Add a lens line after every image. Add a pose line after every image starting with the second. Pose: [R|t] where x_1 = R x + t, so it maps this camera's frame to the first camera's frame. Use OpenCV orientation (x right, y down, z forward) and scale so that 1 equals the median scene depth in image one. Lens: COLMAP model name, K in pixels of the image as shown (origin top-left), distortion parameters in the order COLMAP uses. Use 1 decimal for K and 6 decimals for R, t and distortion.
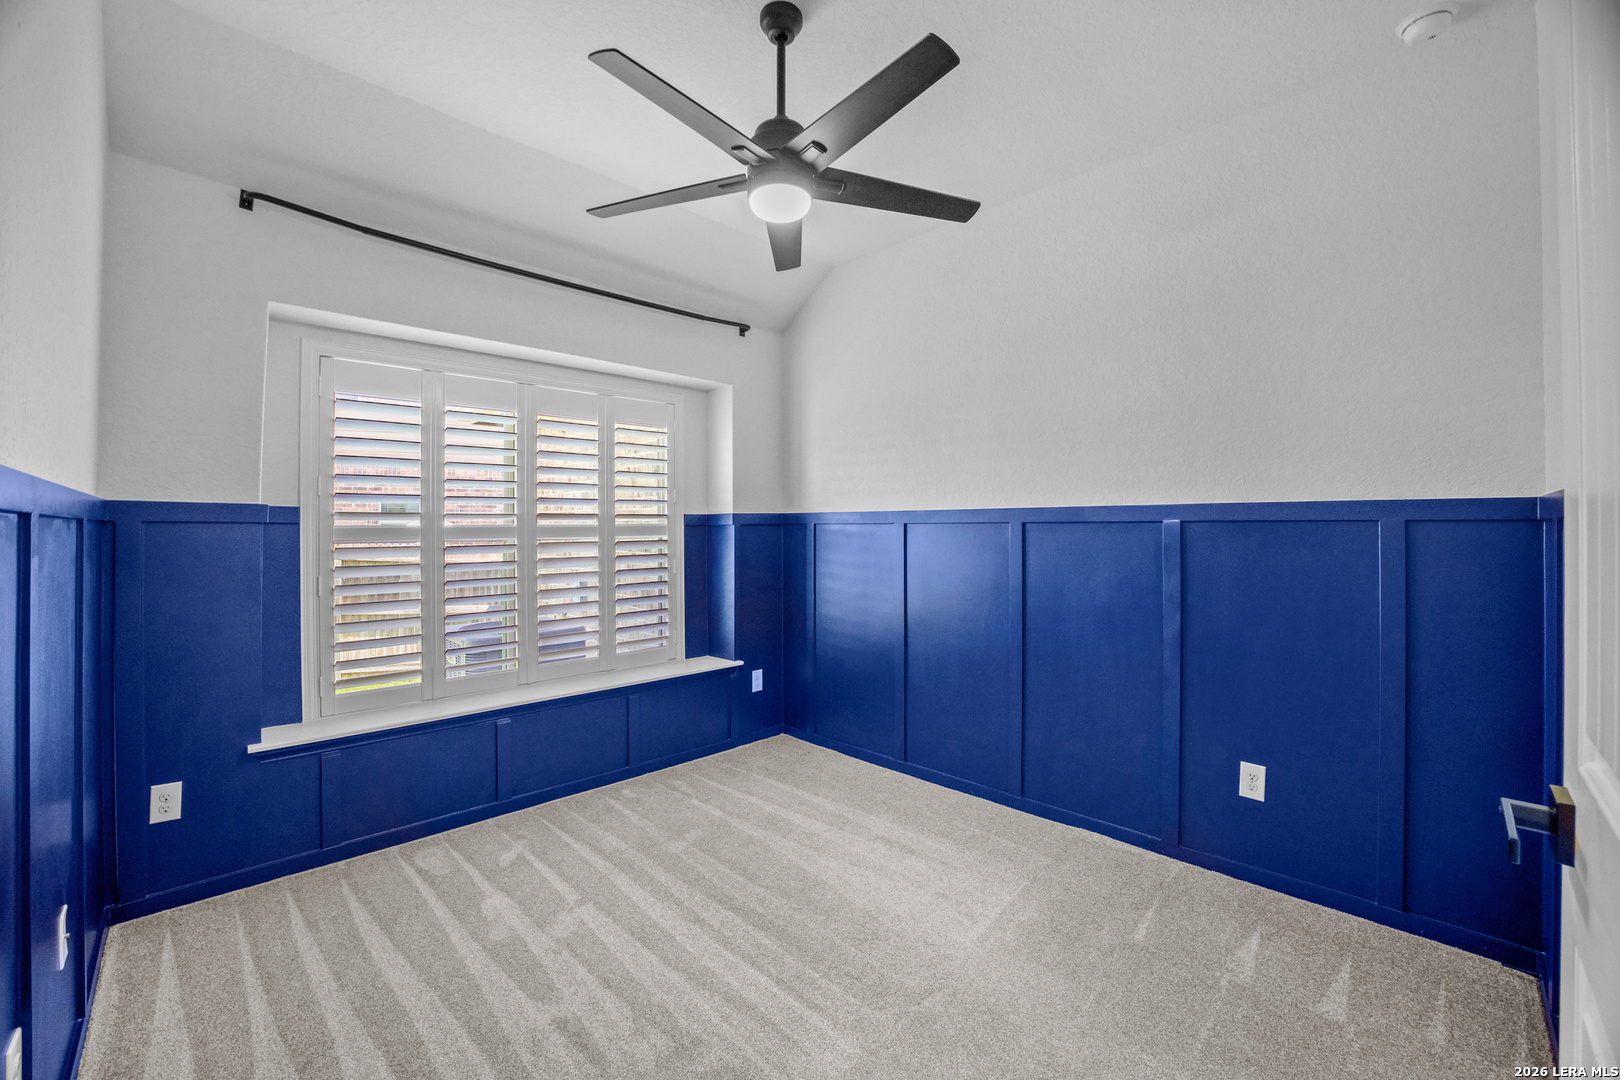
lens RADIAL K [[655.0, 0, 807.6], [0, 655.0, 524.0], [0, 0, 1]] dist [-0.044993, 0.009782]
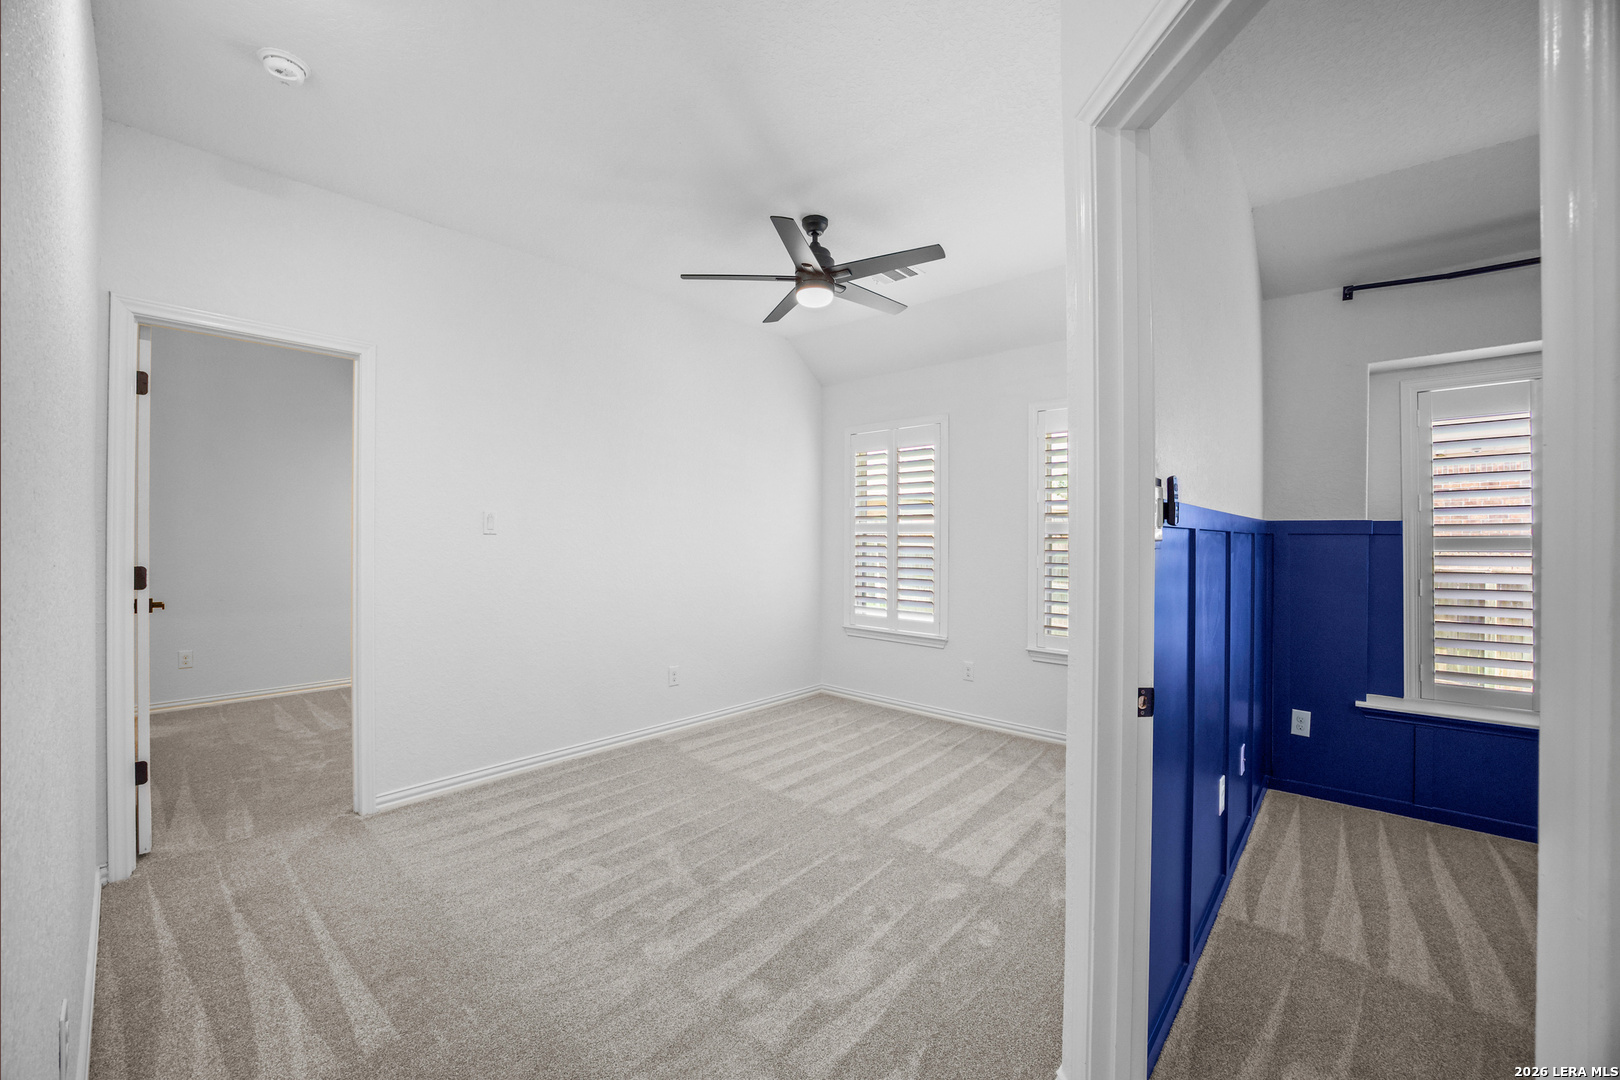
lens RADIAL K [[640.9, 0, 811.0], [0, 640.9, 540.0], [0, 0, 1]] dist [-0.051348, 0.008999]
pose [[0.081103, -0.000525, -0.996706, 0.353515], [0.010306, 0.999947, 0.000312, -0.002098], [0.996652, -0.010297, 0.081105, -0.273616]]
